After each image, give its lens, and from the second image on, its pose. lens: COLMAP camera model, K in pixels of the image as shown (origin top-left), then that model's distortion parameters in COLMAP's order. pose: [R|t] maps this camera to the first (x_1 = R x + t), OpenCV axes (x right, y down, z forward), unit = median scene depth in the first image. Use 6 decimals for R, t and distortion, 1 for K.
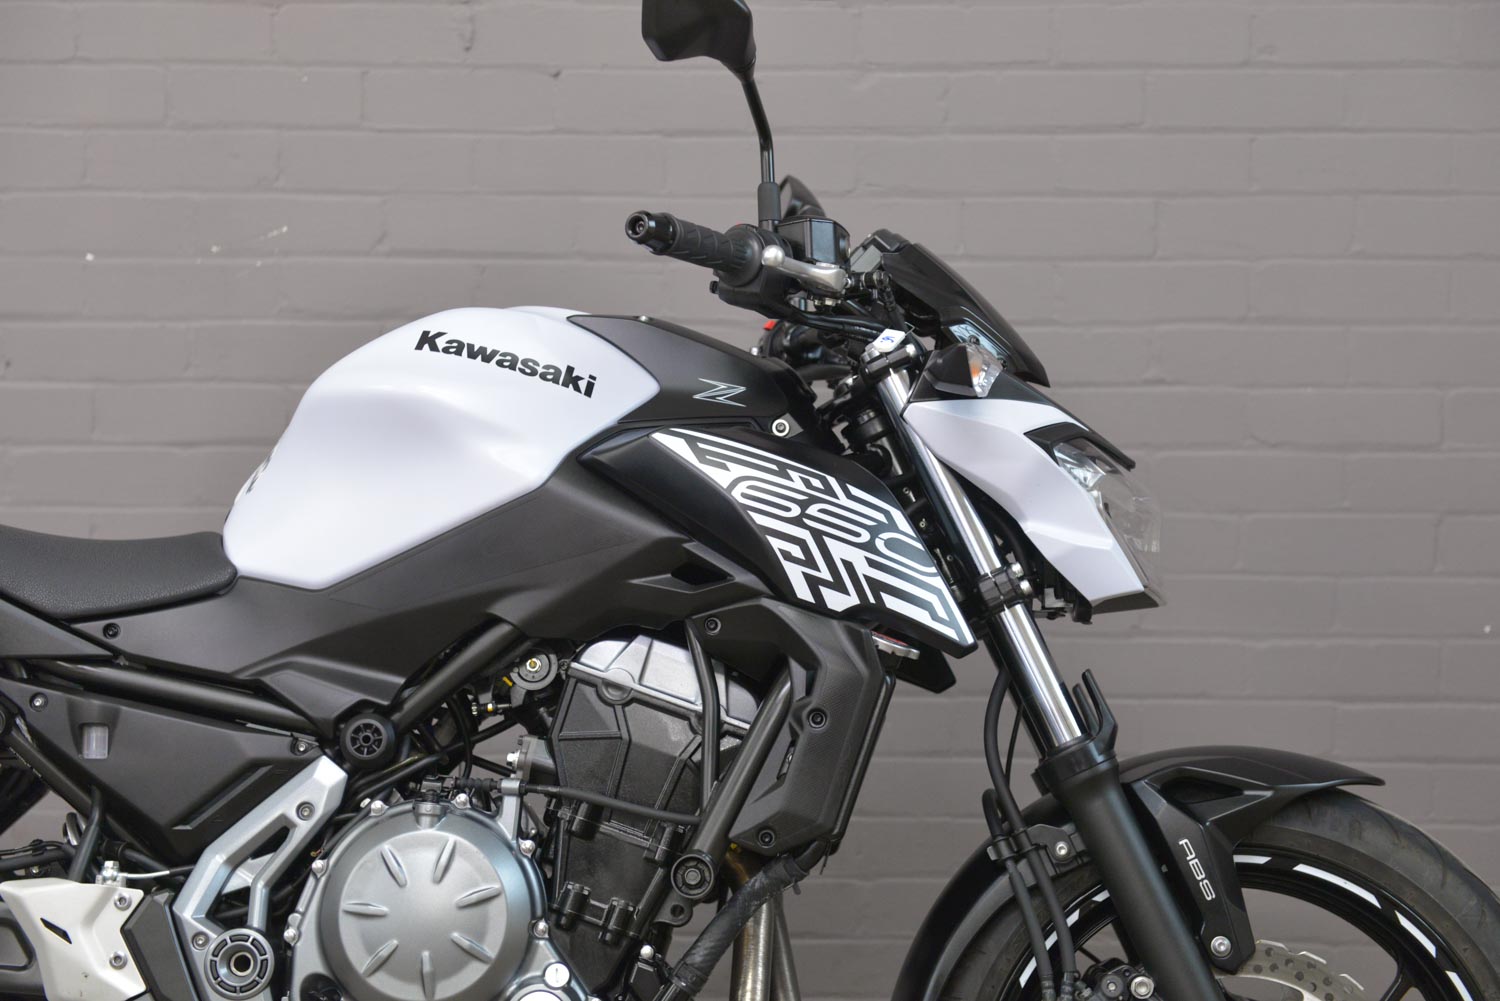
lens RADIAL K [[2649.4, 0, 750.0], [0, 2649.4, 500.5], [0, 0, 1]] dist [0.162525, -0.261087]
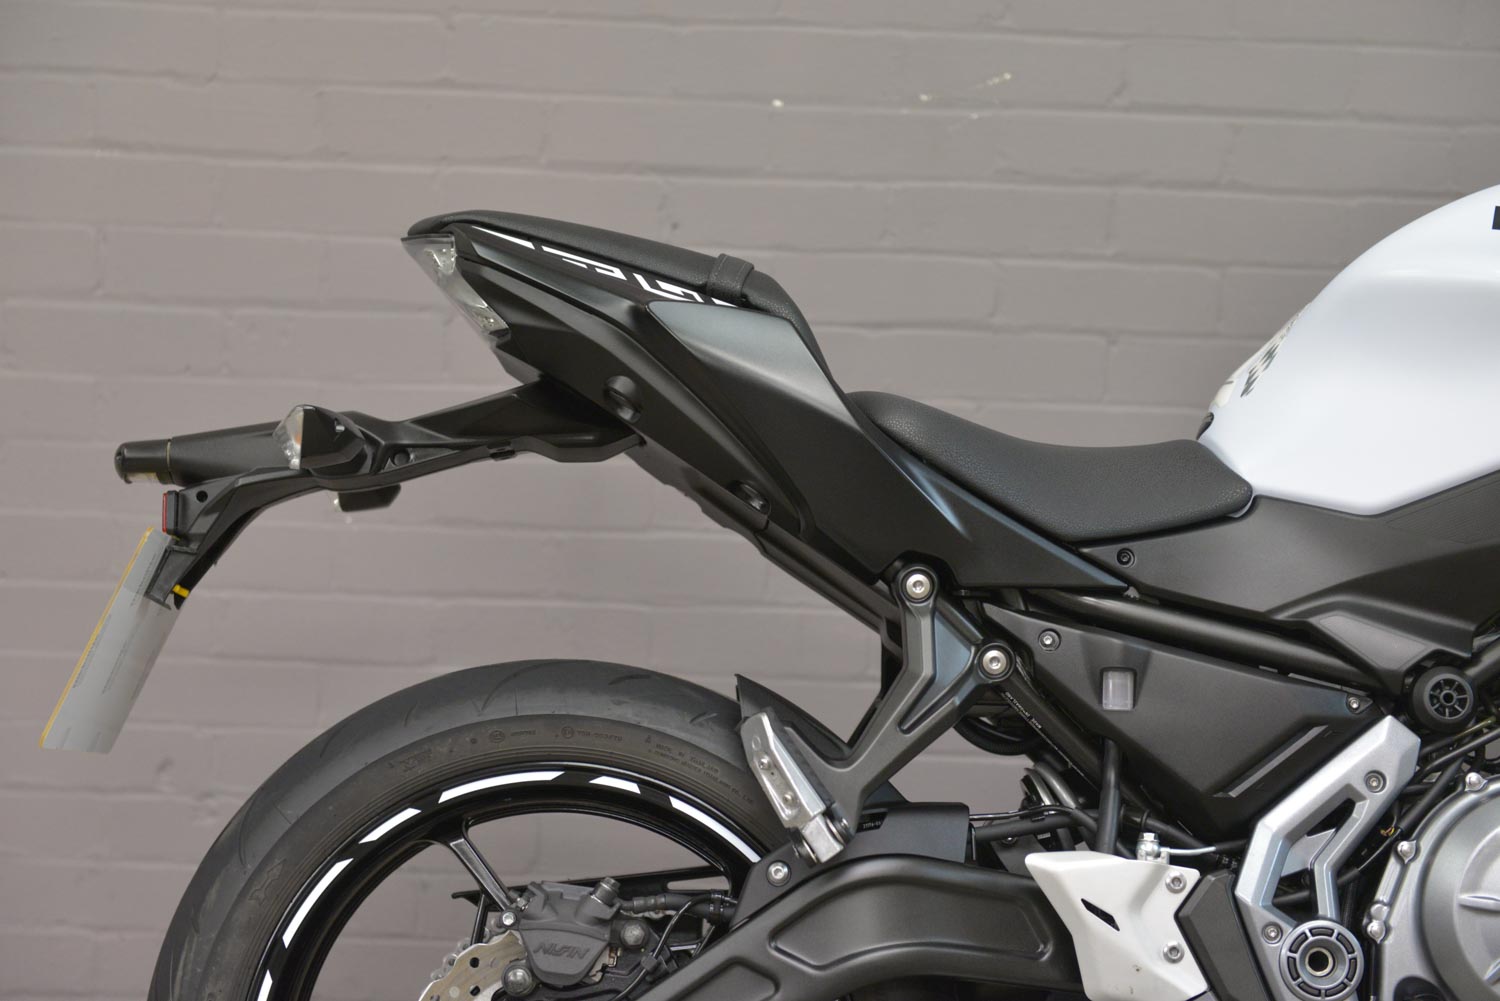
lens RADIAL K [[2861.2, 0, 750.0], [0, 2861.2, 500.5], [0, 0, 1]] dist [0.106896, -0.049852]
pose [[0.999181, 0.028008, 0.029203, -0.393976], [-0.029227, 0.998682, 0.042179, -0.003525], [-0.027983, -0.042998, 0.998683, 0.111063]]
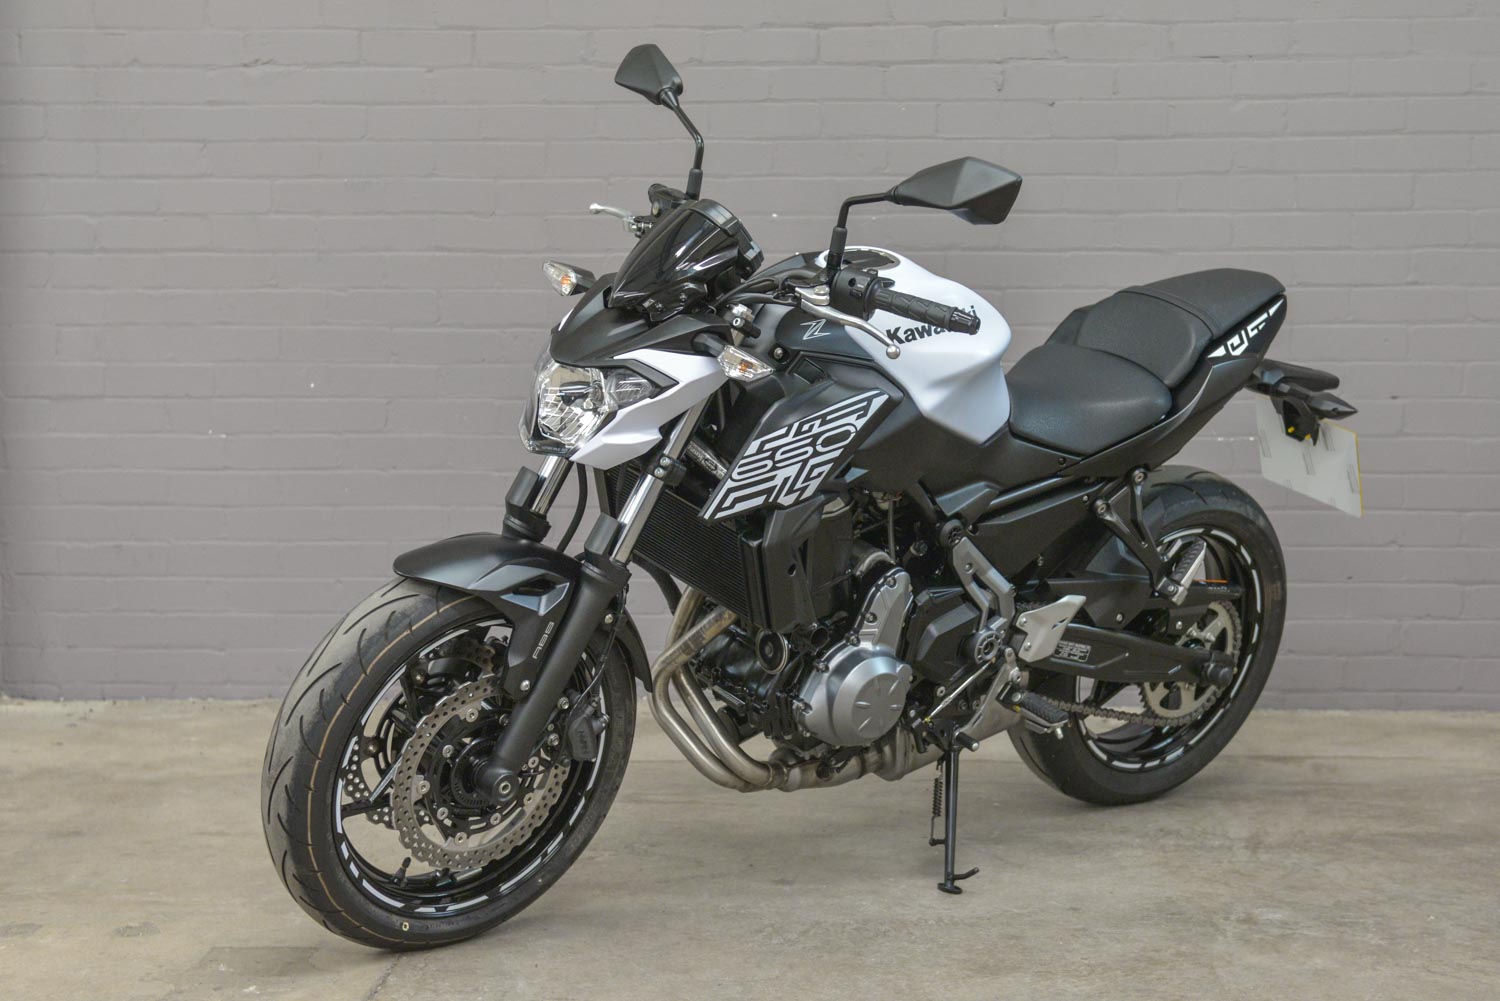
lens RADIAL K [[2686.1, 0, 792.1], [0, 2686.1, 459.6], [0, 0, 1]] dist [0.162186, -0.082775]
pose [[0.999450, -0.003725, -0.032965, -0.254235], [0.003768, 0.999992, 0.001236, 0.087650], [0.032960, -0.001359, 0.999456, -1.000490]]
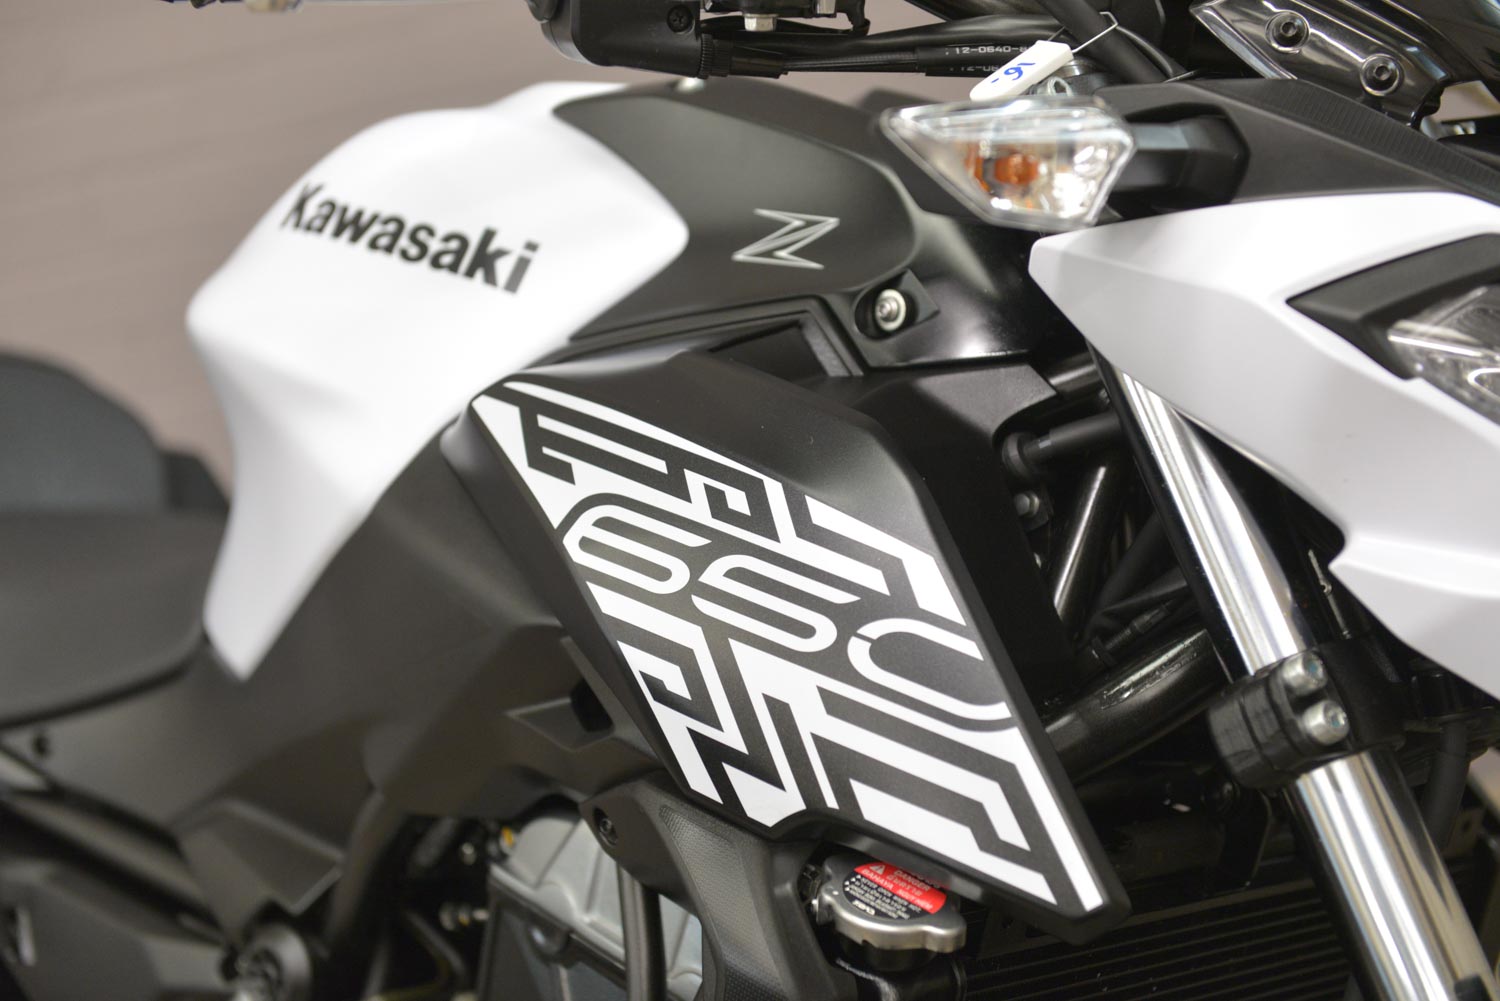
lens RADIAL K [[2765.2, 0, 750.0], [0, 2765.2, 500.5], [0, 0, 1]] dist [0.176813, -0.505913]
pose [[0.714418, -0.029003, -0.699118, 0.322810], [0.157003, 0.980309, 0.119771, -0.057040], [0.681878, -0.195331, 0.704903, 0.696199]]
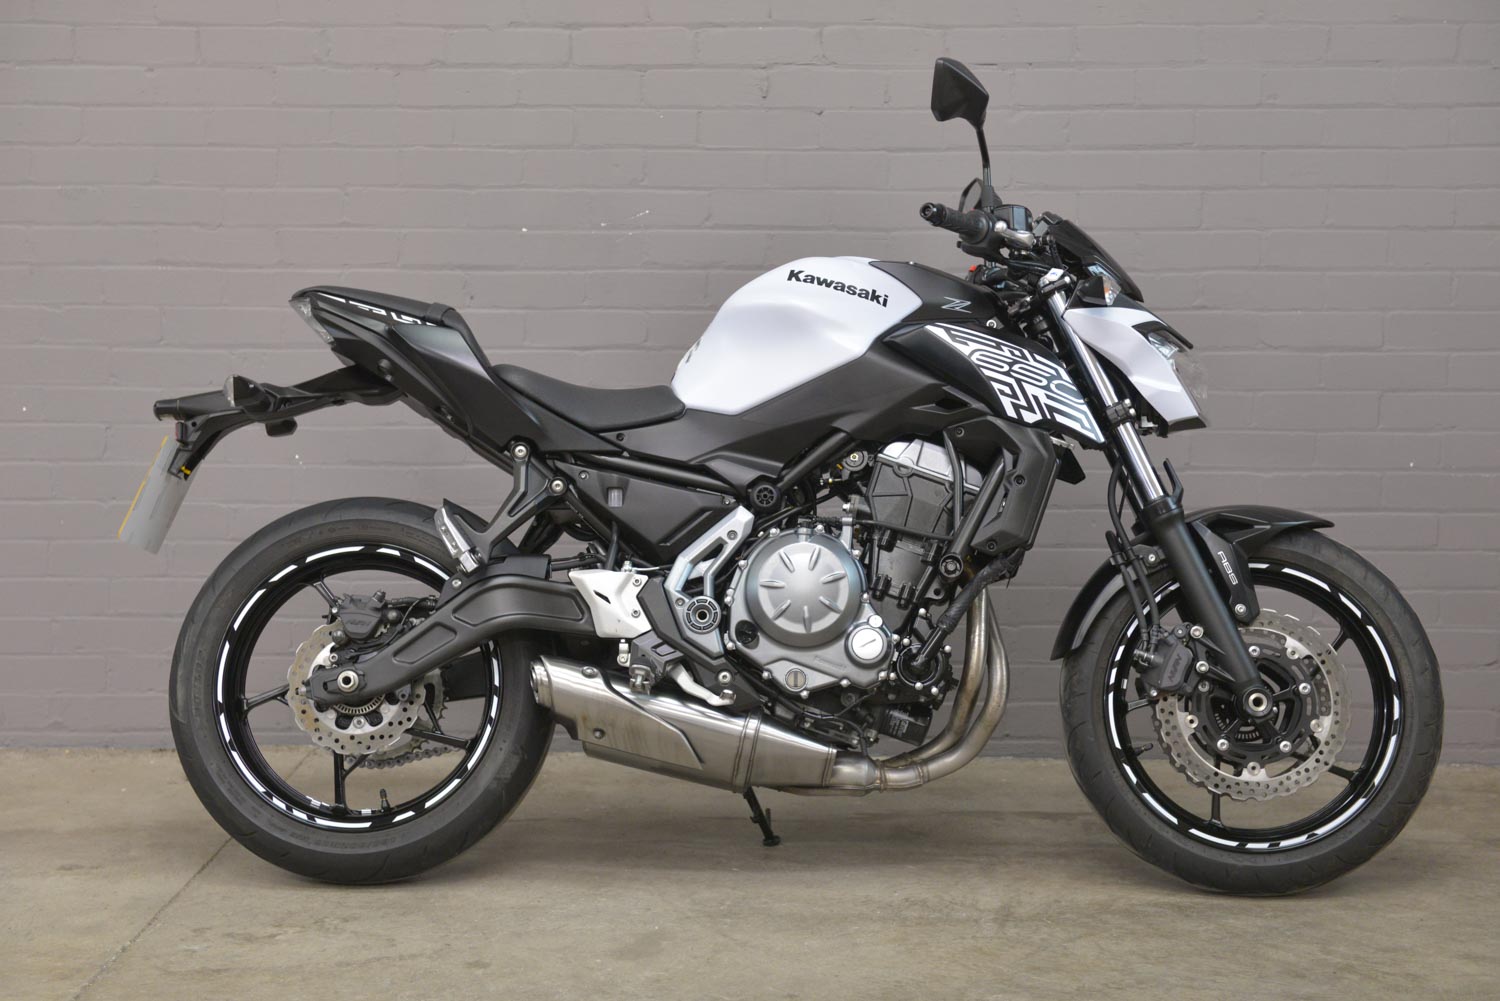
lens RADIAL K [[2611.7, 0, 750.0], [0, 2611.7, 500.5], [0, 0, 1]] dist [0.173380, -0.282665]
pose [[0.999955, 0.000810, -0.009432, -0.139041], [-0.000711, 0.999945, 0.010431, 0.074907], [0.009440, -0.010424, 0.999901, -0.779516]]
